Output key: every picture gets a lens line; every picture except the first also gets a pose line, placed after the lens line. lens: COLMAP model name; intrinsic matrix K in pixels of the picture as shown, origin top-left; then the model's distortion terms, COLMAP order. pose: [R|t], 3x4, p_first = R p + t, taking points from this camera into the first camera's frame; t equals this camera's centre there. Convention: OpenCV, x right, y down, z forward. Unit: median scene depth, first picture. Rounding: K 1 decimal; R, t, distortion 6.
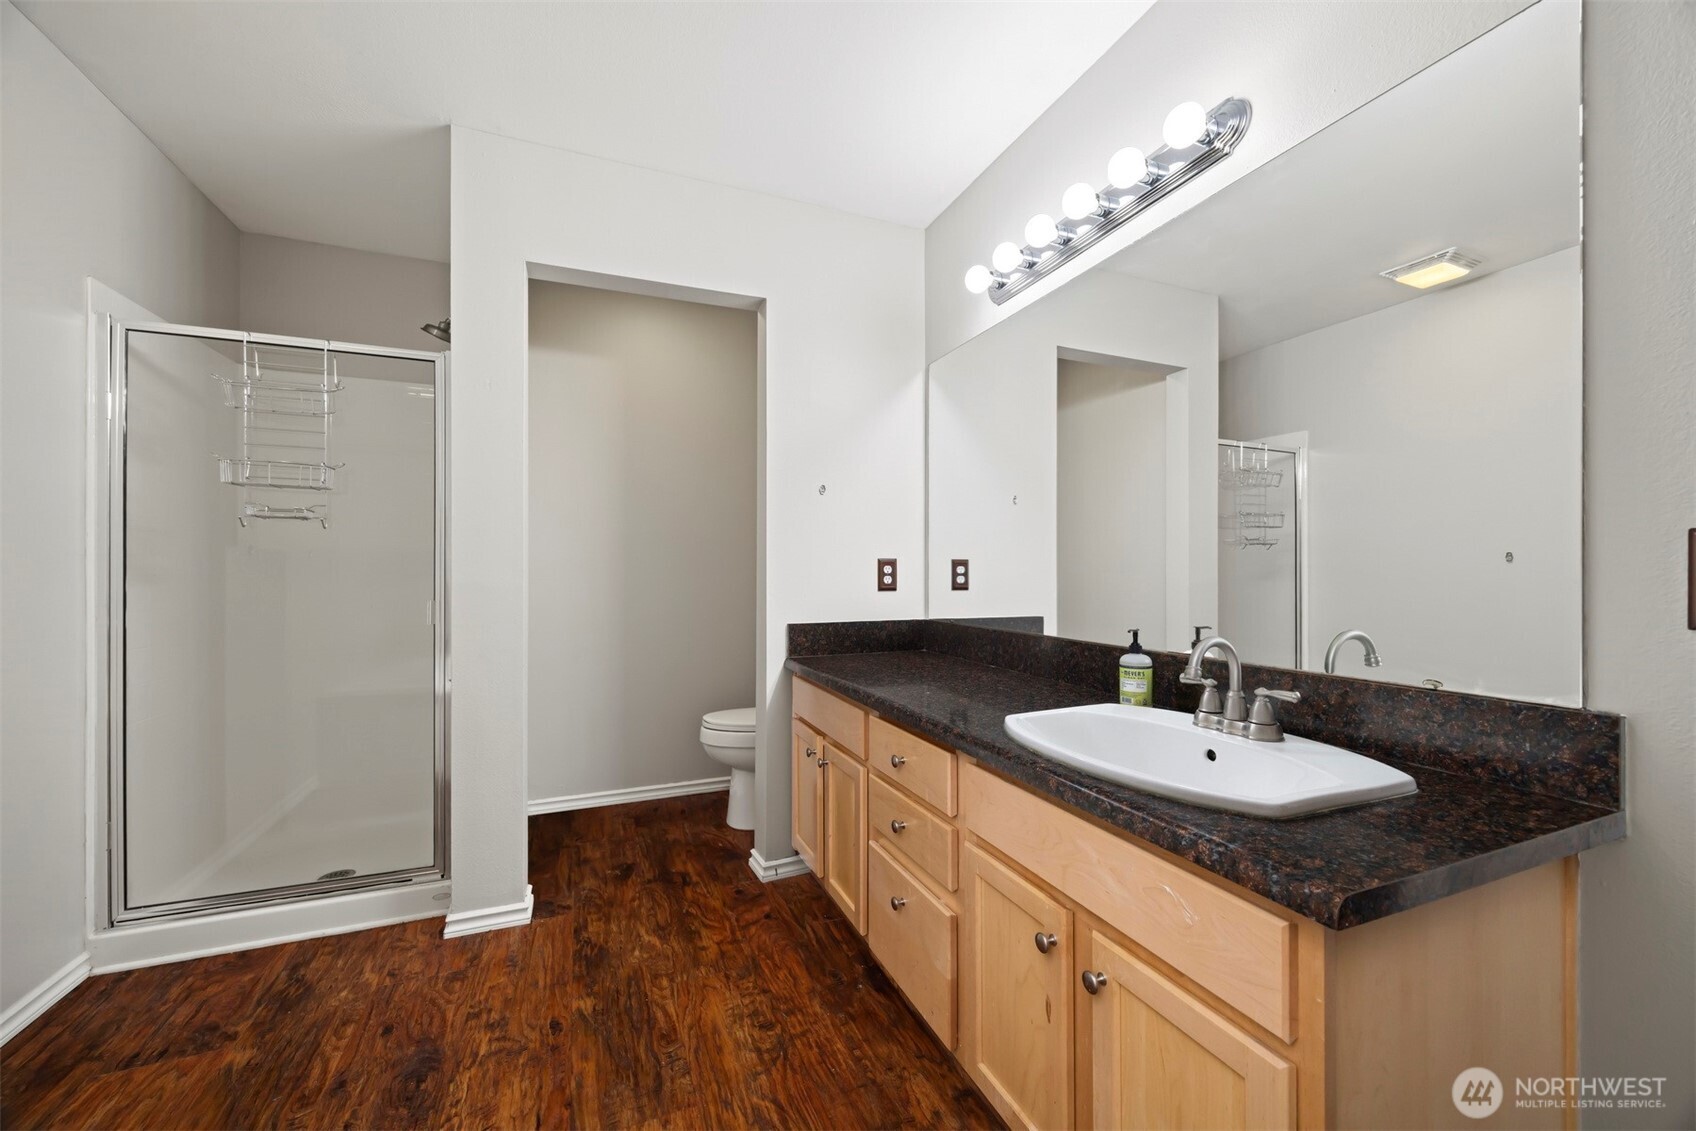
lens RADIAL K [[654.6, 0, 855.3], [0, 654.6, 567.7], [0, 0, 1]] dist [-0.002322, -0.000546]
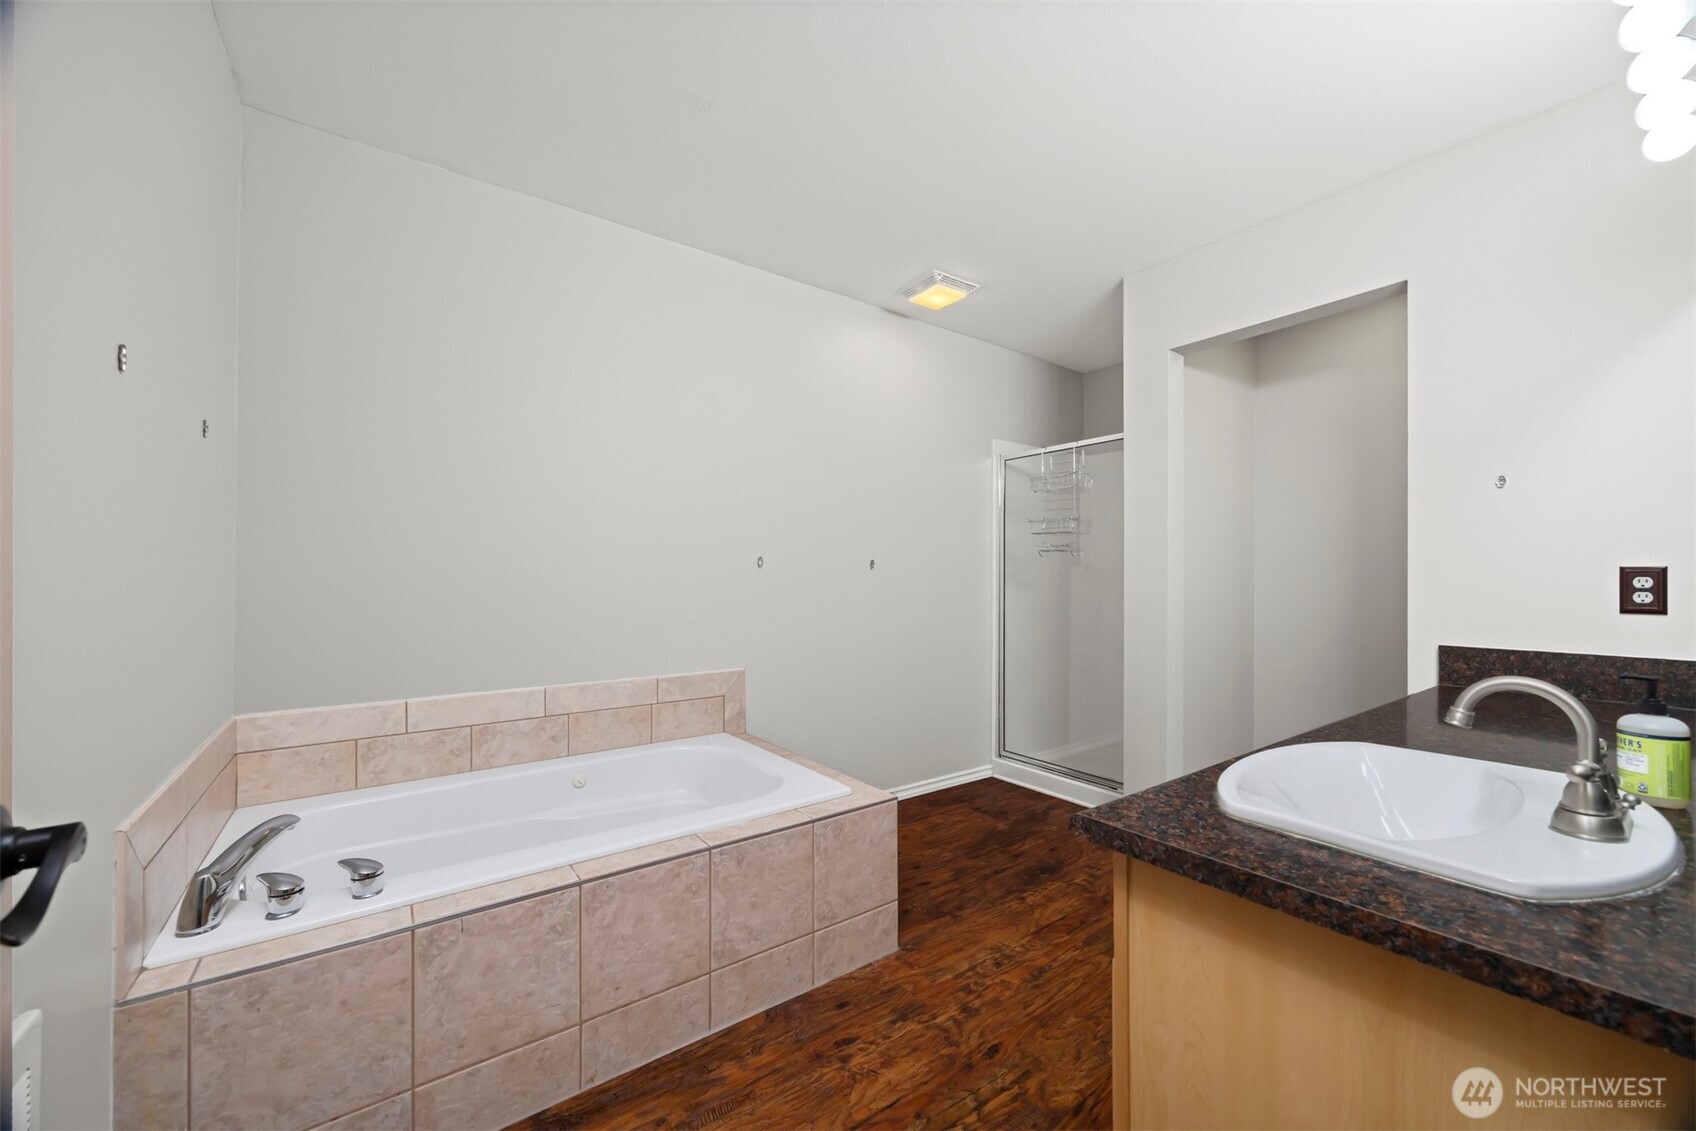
lens RADIAL K [[654.6, 0, 845.0], [0, 654.6, 575.6], [0, 0, 1]] dist [-0.002322, -0.000546]
pose [[0.227152, -0.005496, -0.973844, 0.867295], [0.002234, 0.999984, -0.005123, -0.004140], [0.973857, -0.001012, 0.227161, 0.080279]]
